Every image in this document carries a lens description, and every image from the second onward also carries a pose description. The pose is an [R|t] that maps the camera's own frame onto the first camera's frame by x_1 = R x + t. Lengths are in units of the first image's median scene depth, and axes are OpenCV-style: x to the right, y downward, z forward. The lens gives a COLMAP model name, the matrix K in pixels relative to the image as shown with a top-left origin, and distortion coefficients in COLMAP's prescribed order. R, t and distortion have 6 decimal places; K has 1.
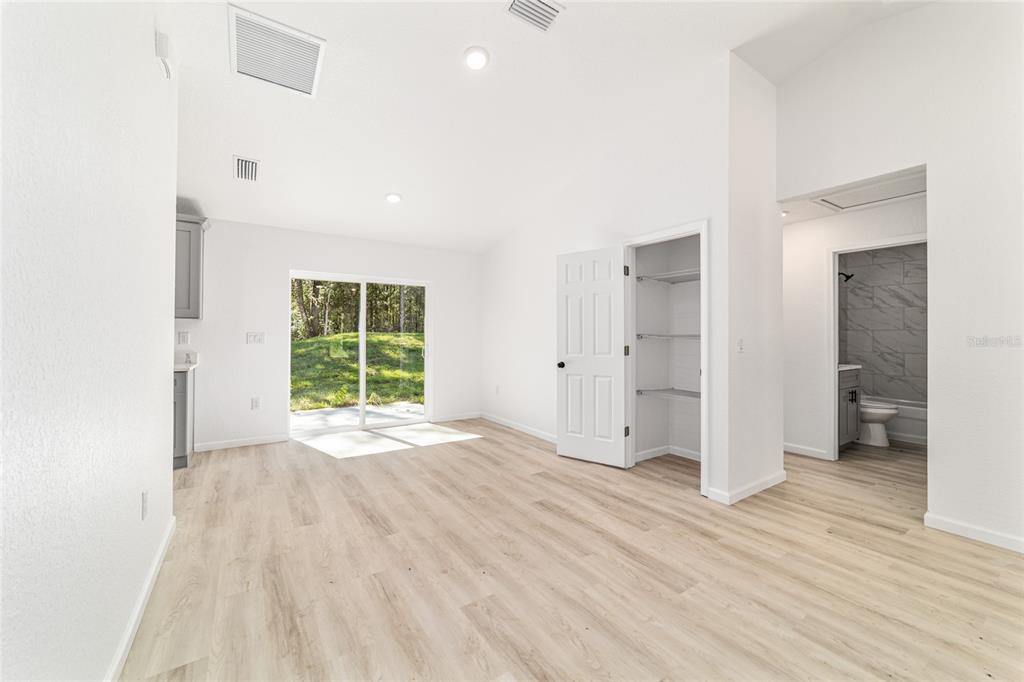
lens RADIAL K [[393.4, 0, 507.3], [0, 393.4, 333.6], [0, 0, 1]] dist [-0.015978, 0.008158]
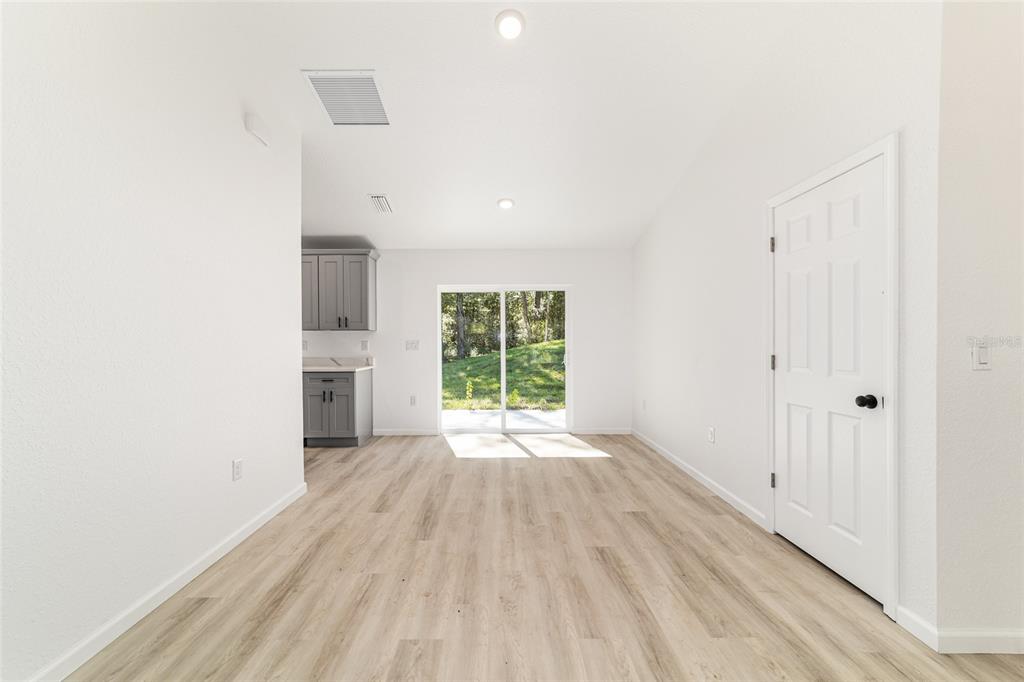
lens RADIAL K [[393.4, 0, 507.4], [0, 393.4, 346.3], [0, 0, 1]] dist [-0.015978, 0.008158]
pose [[0.841983, -0.002328, -0.539500, 0.361076], [0.010796, 0.999863, 0.012534, 0.003651], [0.539397, -0.016378, 0.841893, 0.232753]]
